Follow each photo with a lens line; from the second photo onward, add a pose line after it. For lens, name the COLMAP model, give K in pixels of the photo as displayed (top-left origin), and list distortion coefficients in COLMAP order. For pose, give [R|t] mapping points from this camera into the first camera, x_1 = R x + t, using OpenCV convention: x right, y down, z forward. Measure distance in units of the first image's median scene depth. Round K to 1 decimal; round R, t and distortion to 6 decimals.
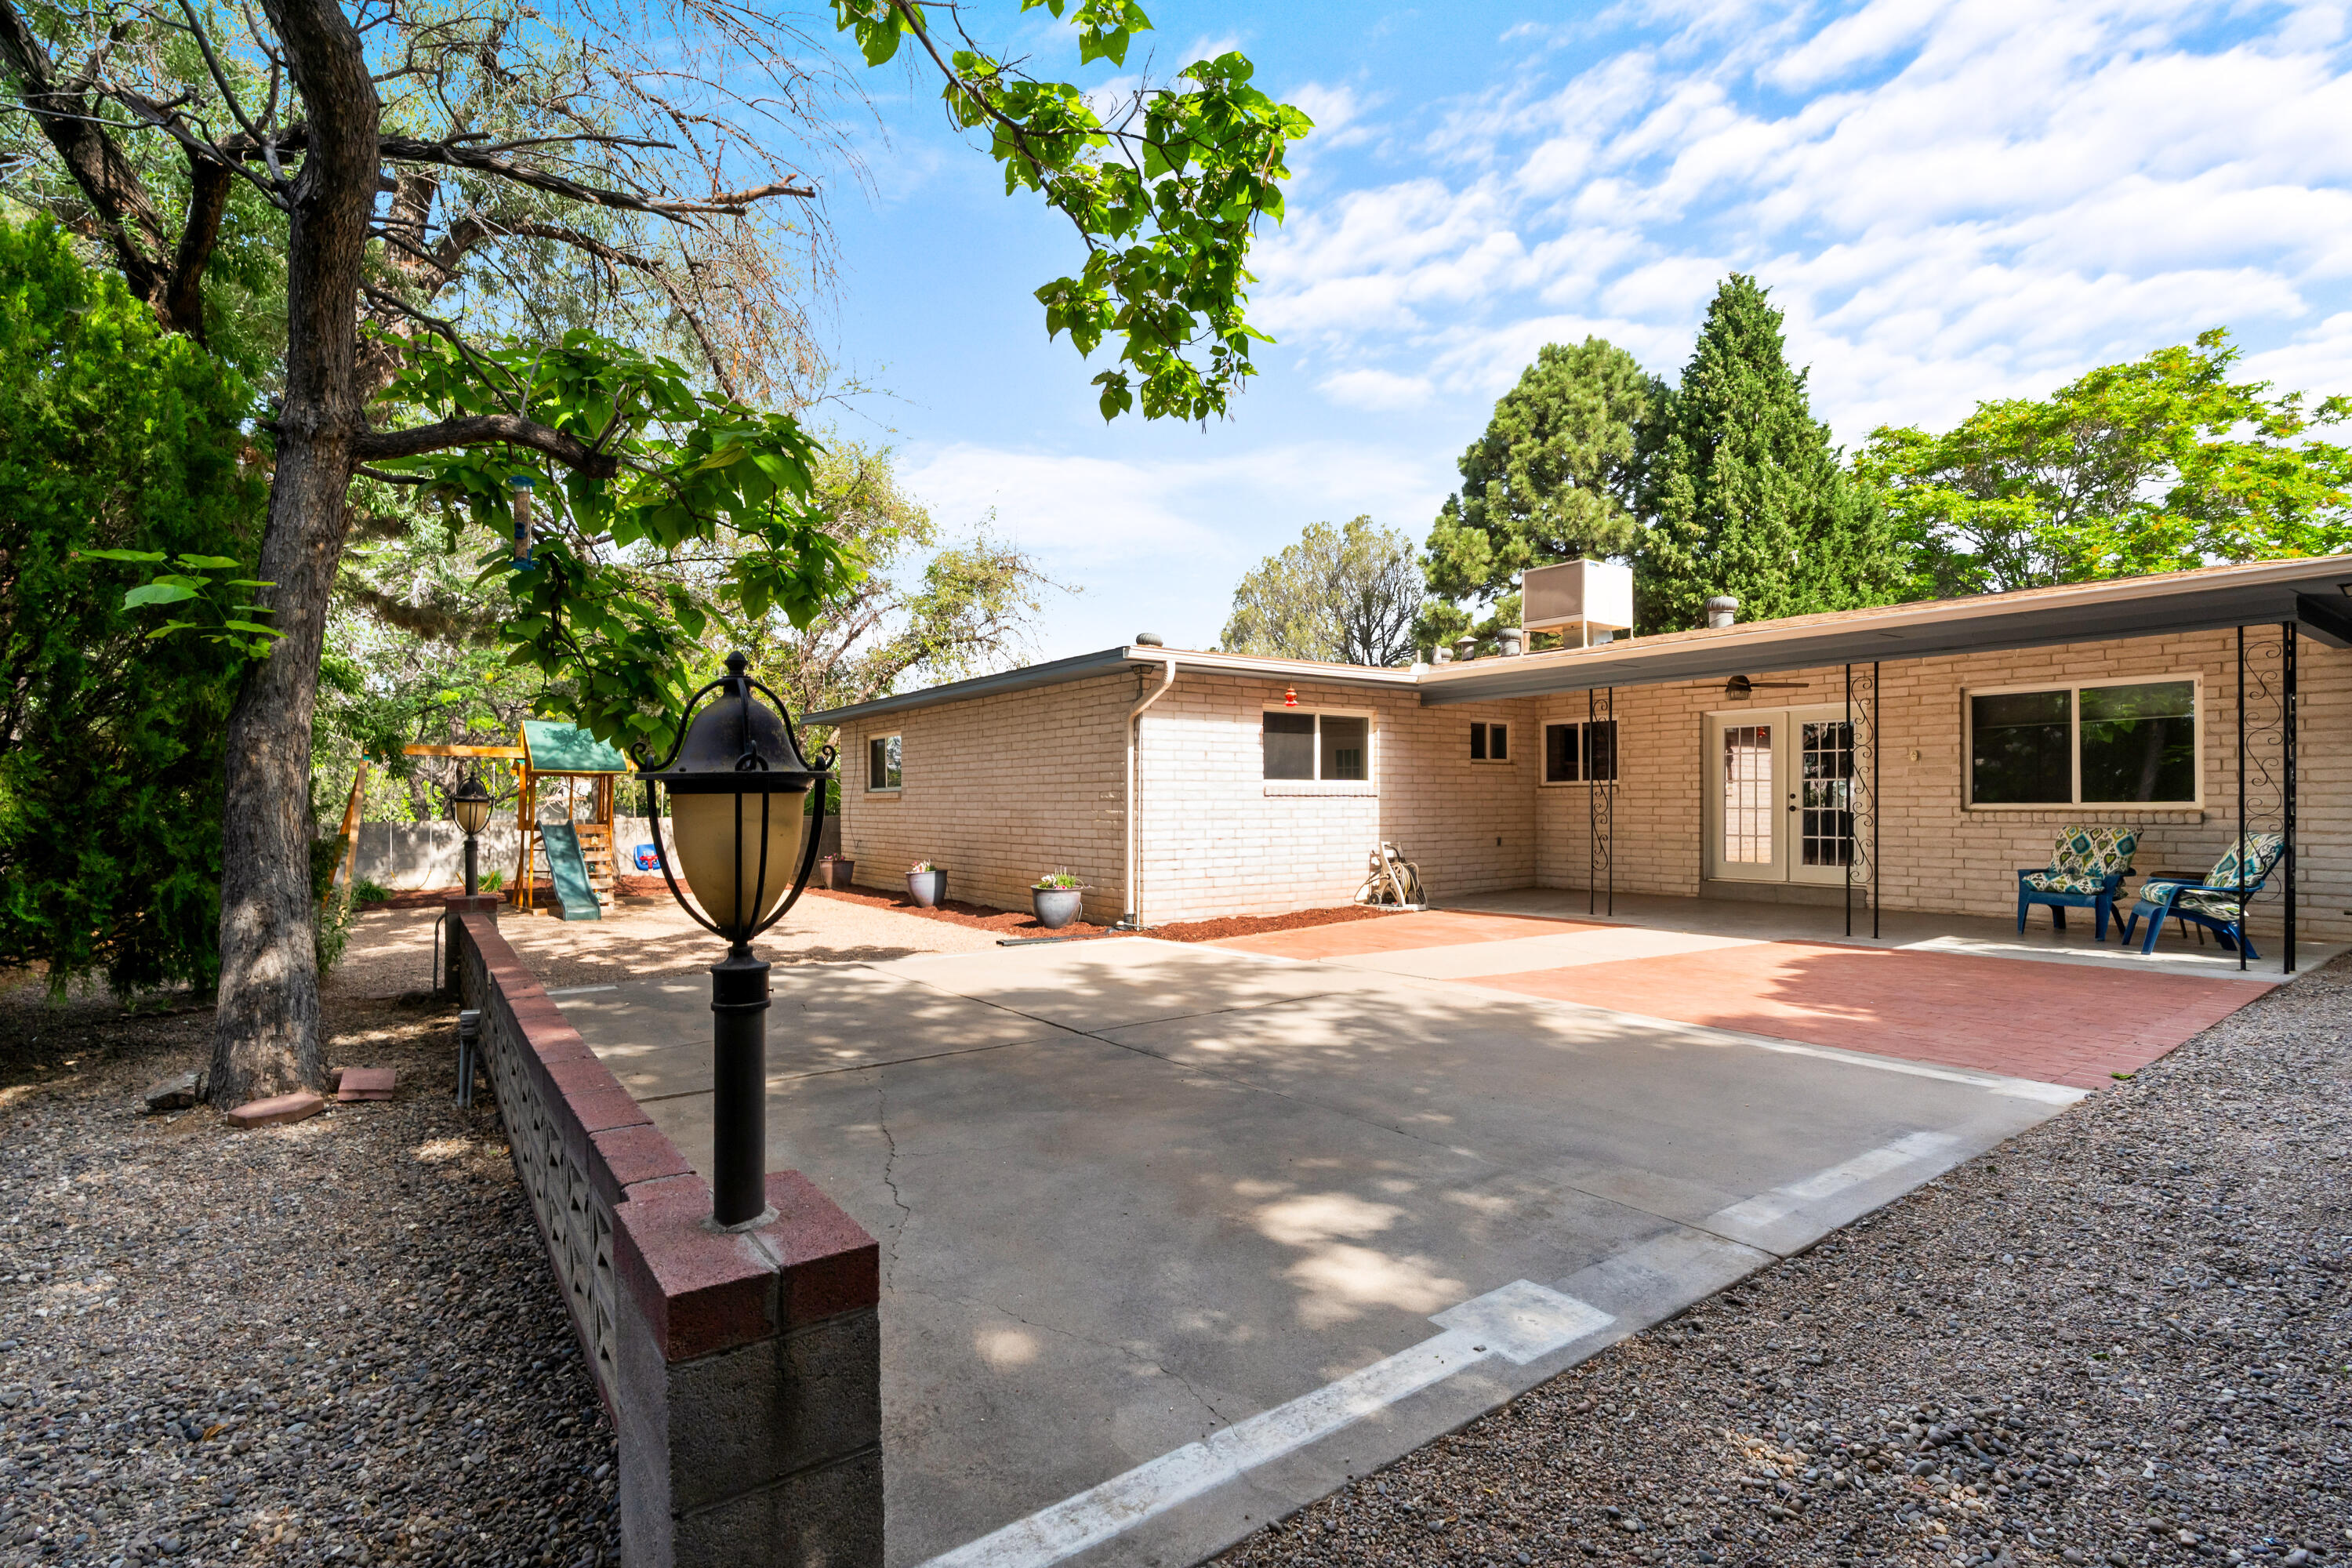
lens RADIAL K [[1119.9, 0, 1153.8], [0, 1119.9, 846.0], [0, 0, 1]] dist [-0.003733, -0.000780]
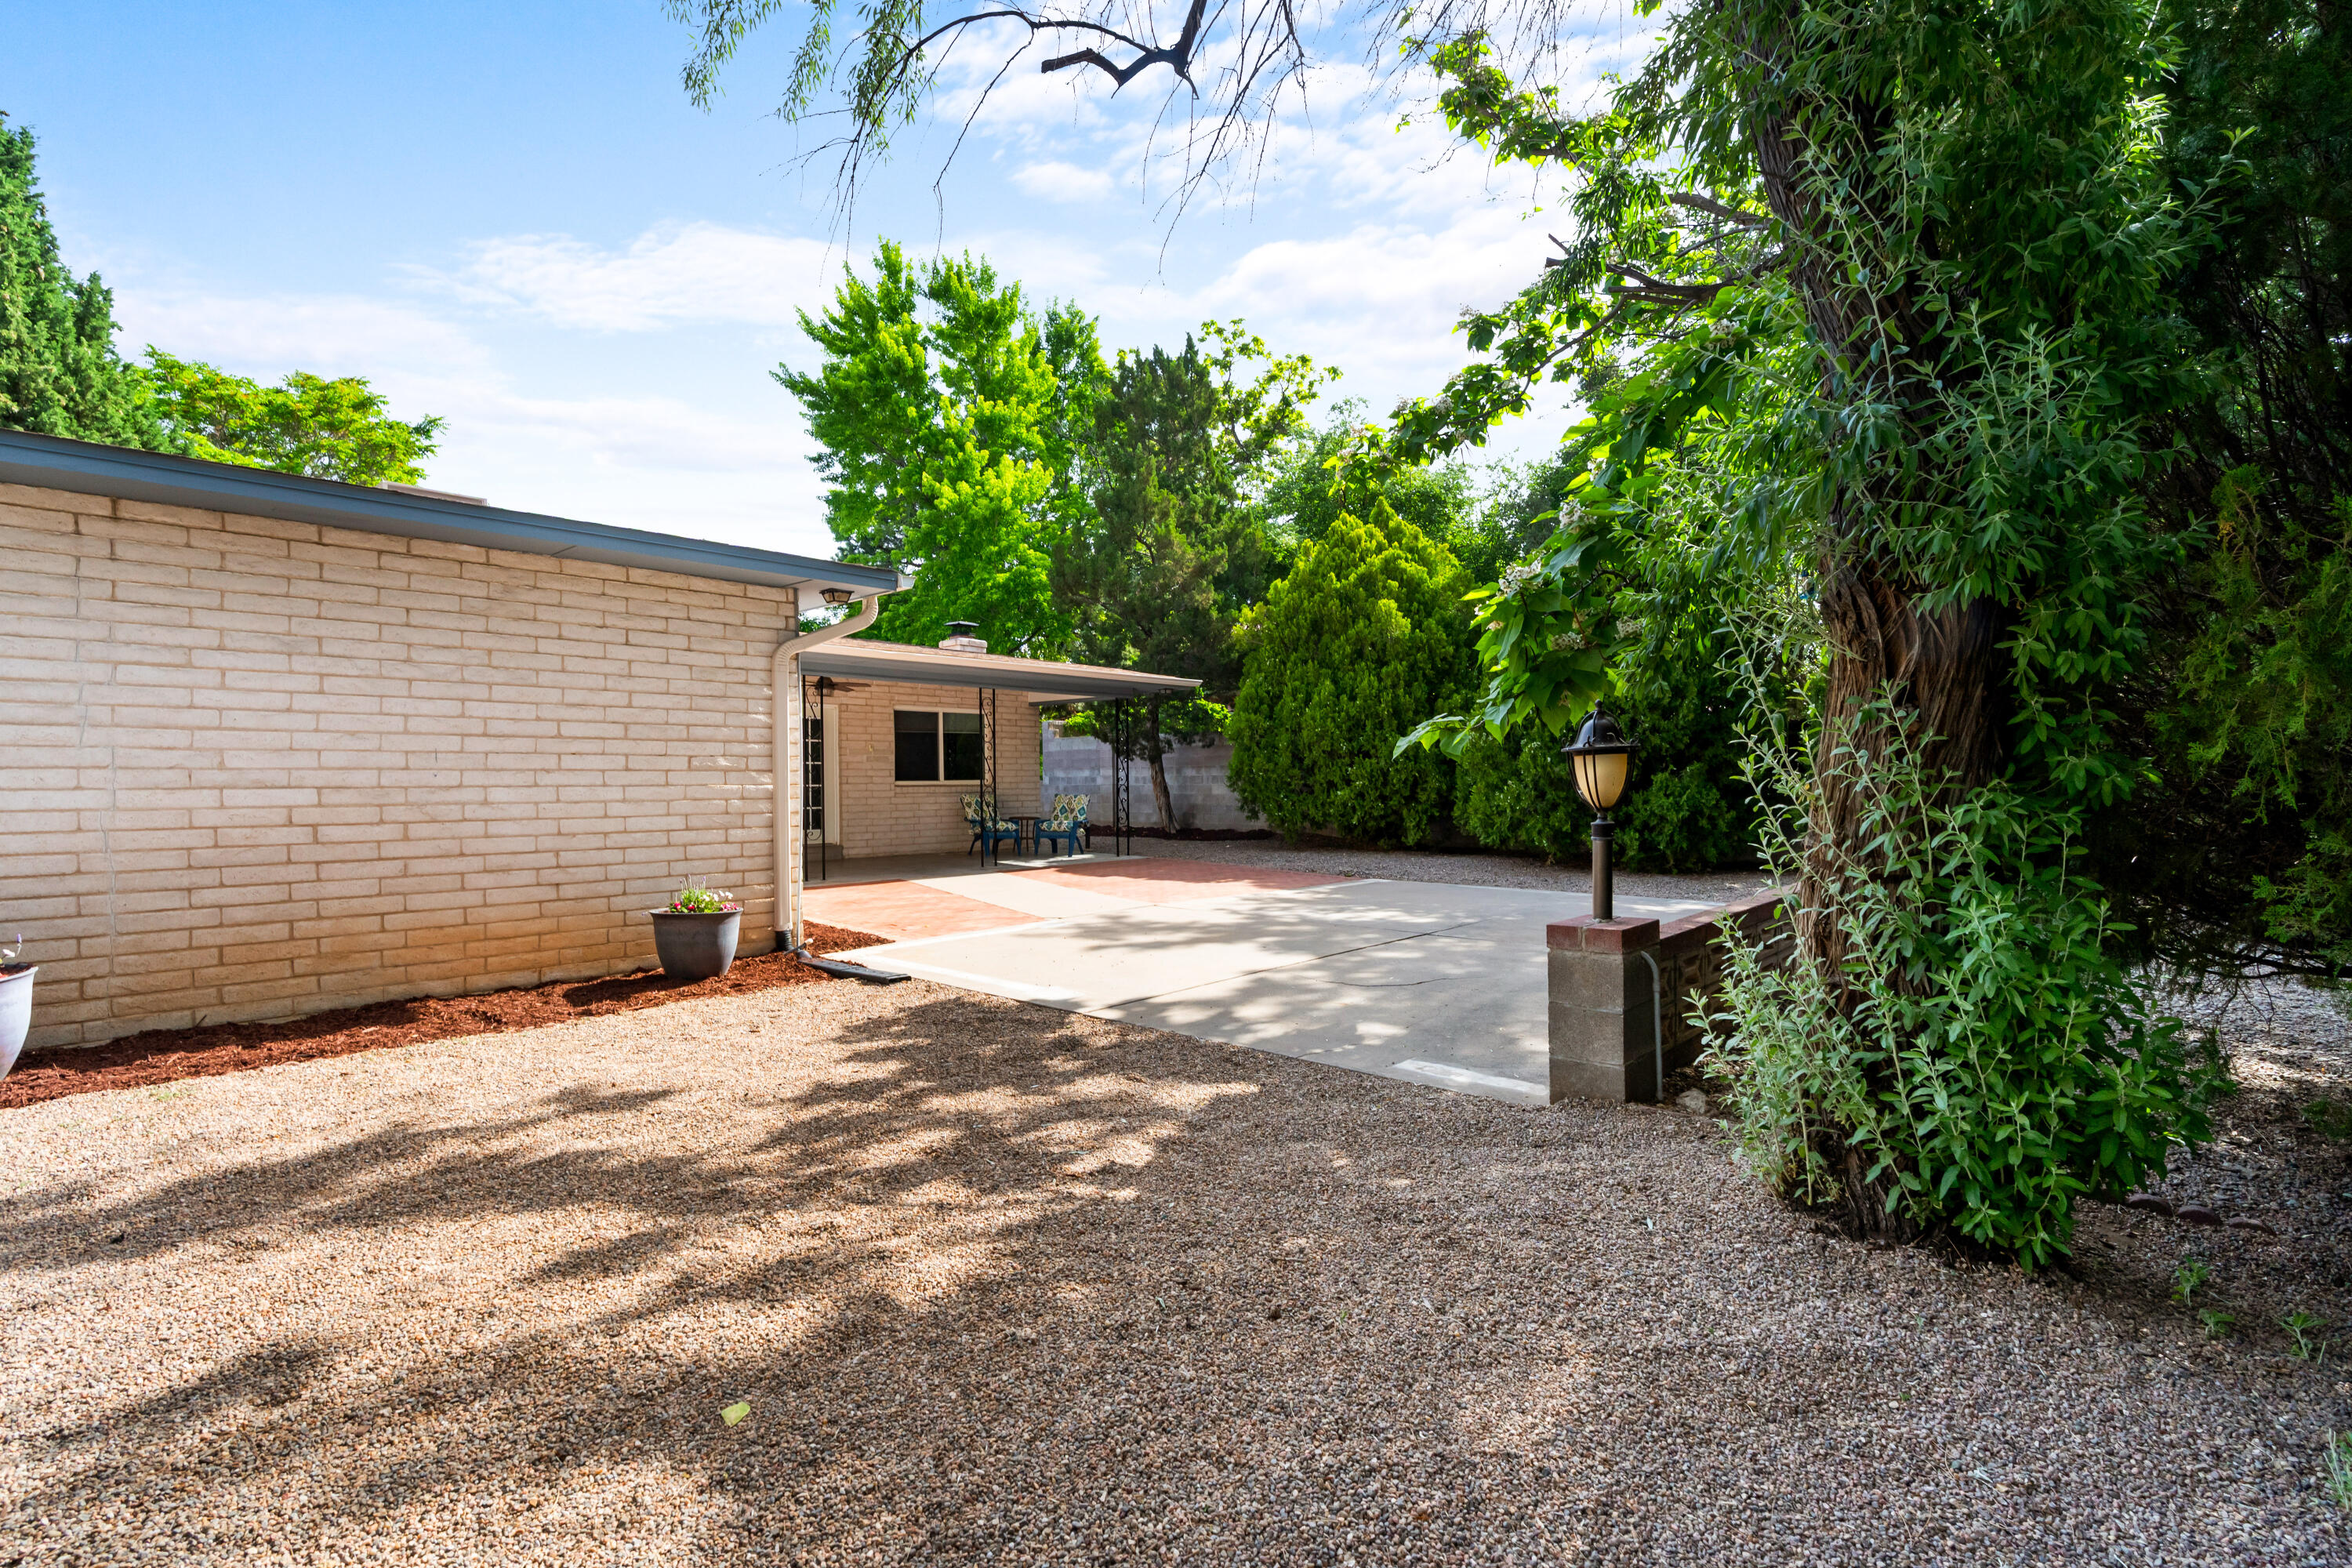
lens RADIAL K [[1087.1, 0, 1176.0], [0, 1087.1, 784.0], [0, 0, 1]] dist [-0.000321, -0.000011]
pose [[-0.202784, 0.004047, 0.979215, -0.366819], [0.041641, 0.999123, 0.004495, -0.011609], [-0.978338, 0.041687, -0.202775, 0.438744]]
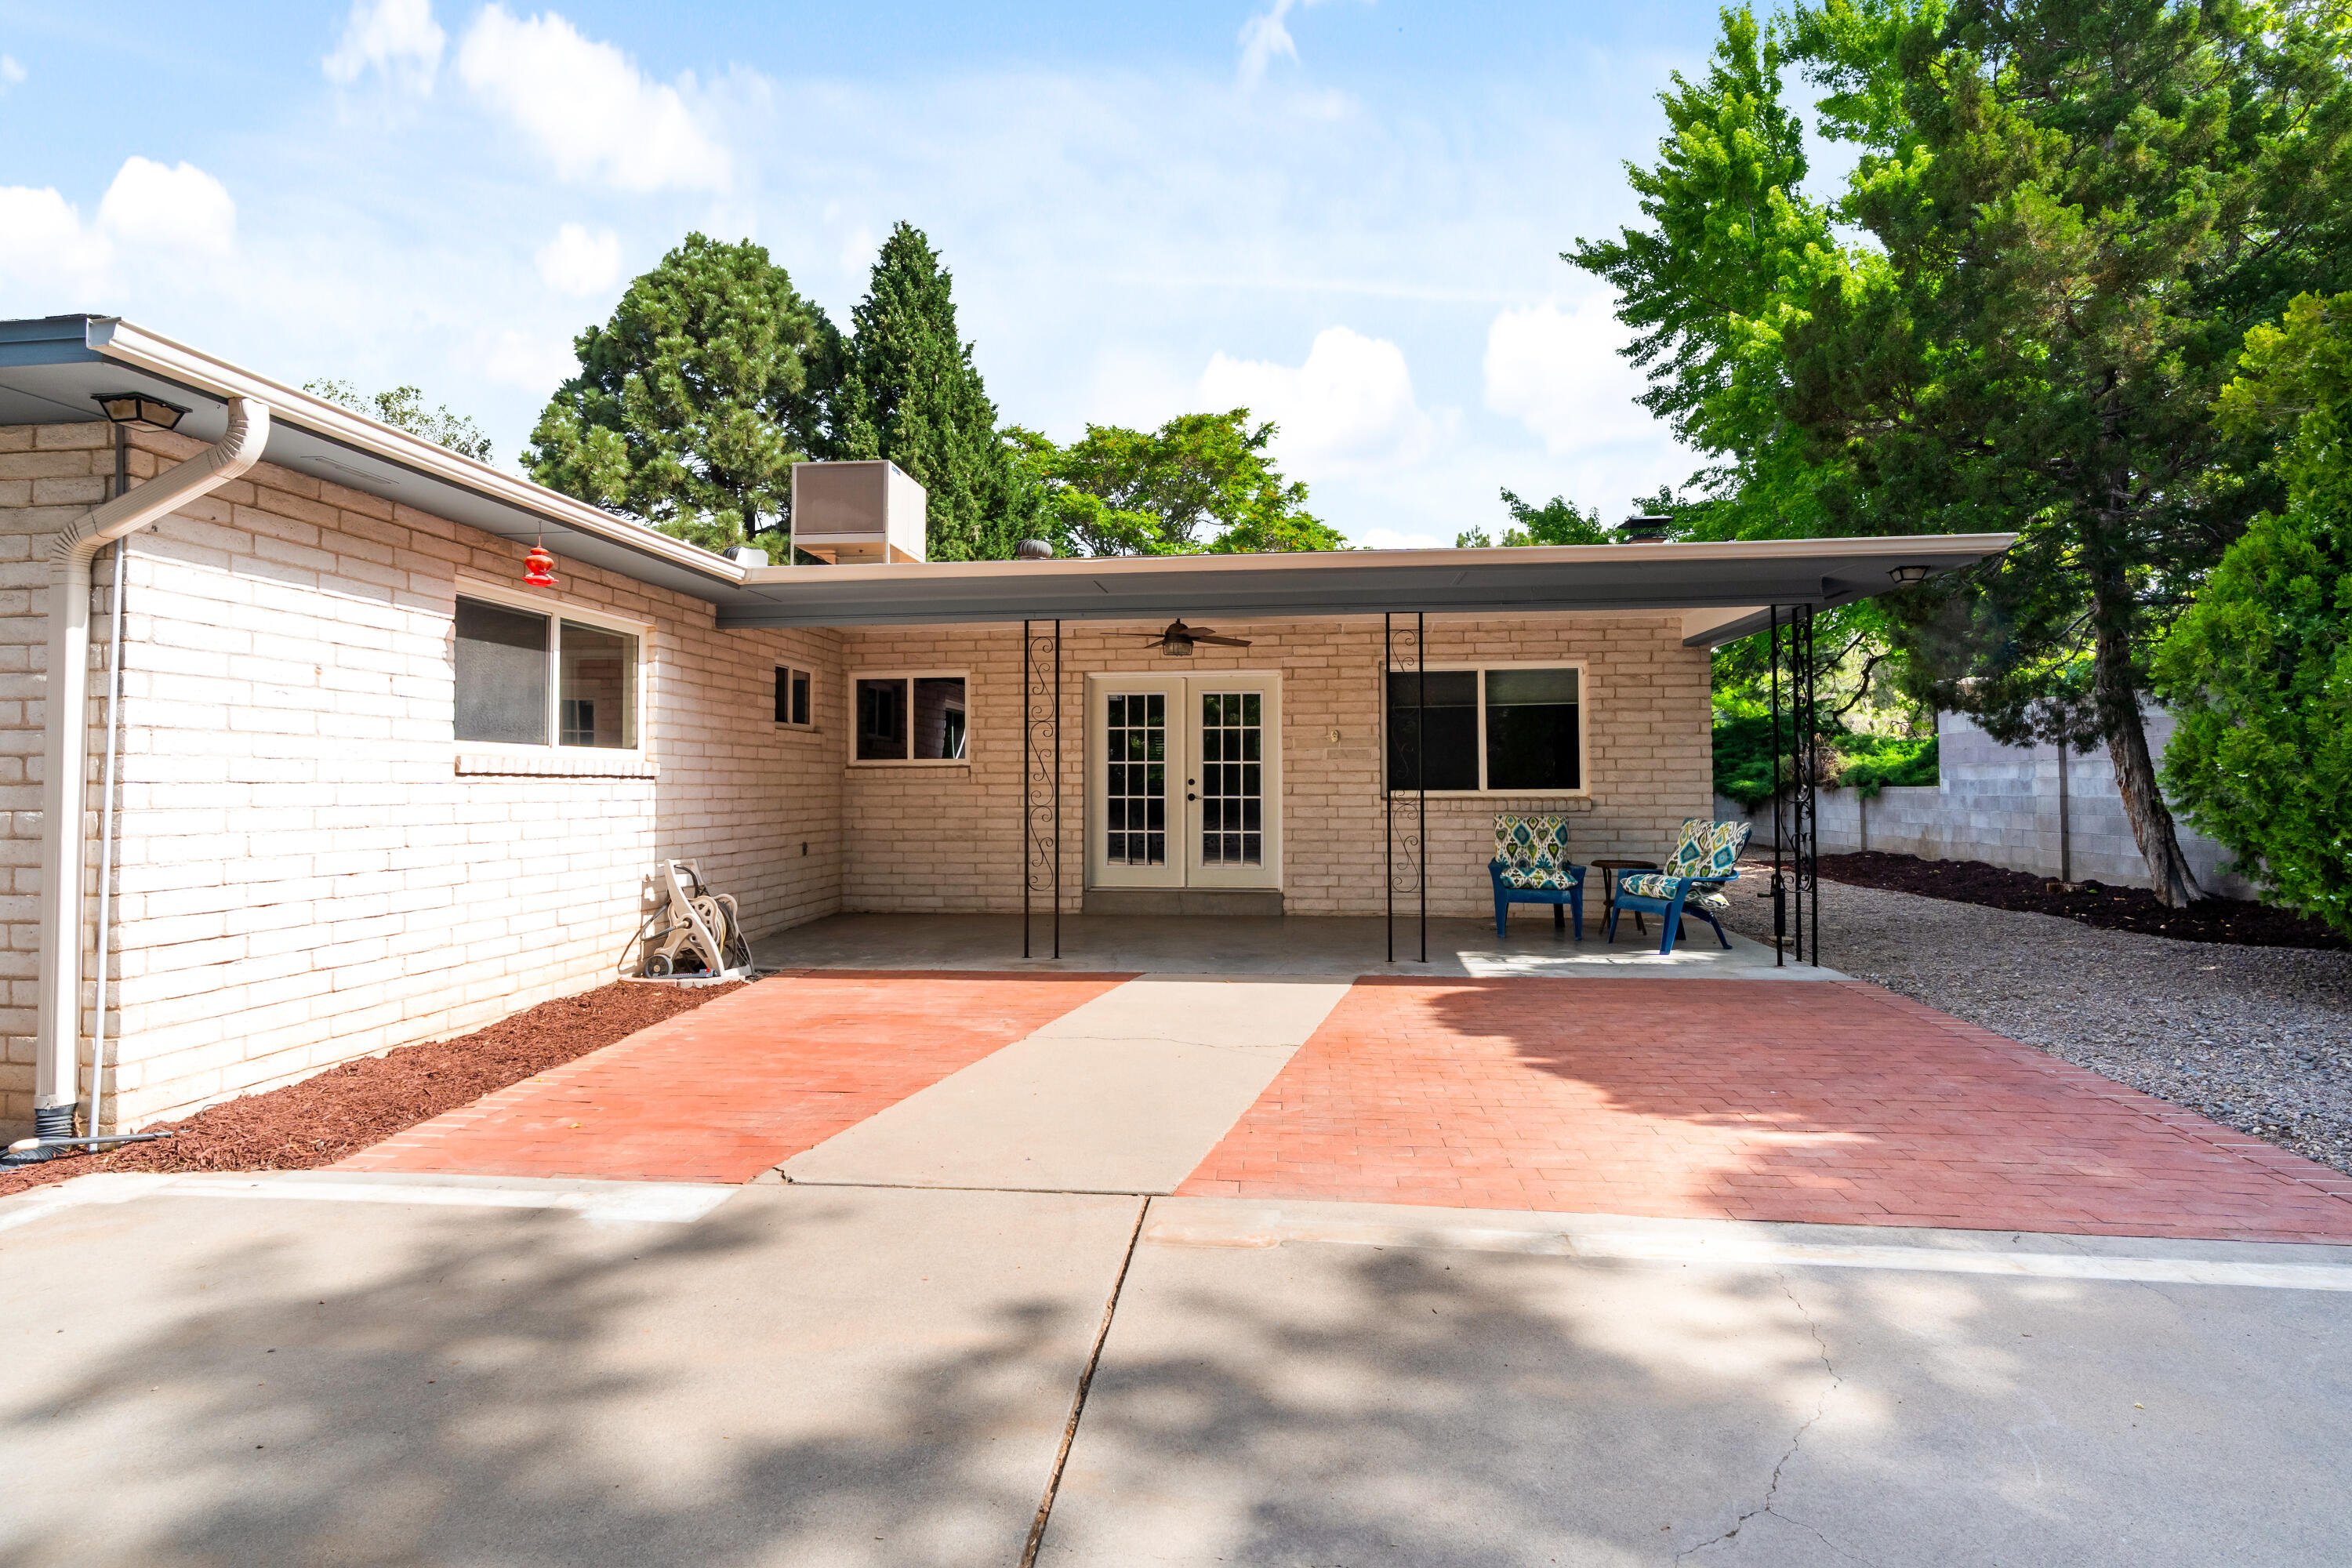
lens RADIAL K [[1129.9, 0, 1182.7], [0, 1129.9, 763.6], [0, 0, 1]] dist [-0.009567, -0.000060]
pose [[0.662585, 0.018211, 0.748765, -0.026154], [0.028826, 0.998344, -0.049789, -0.009252], [-0.748432, 0.054573, 0.660962, 0.248130]]
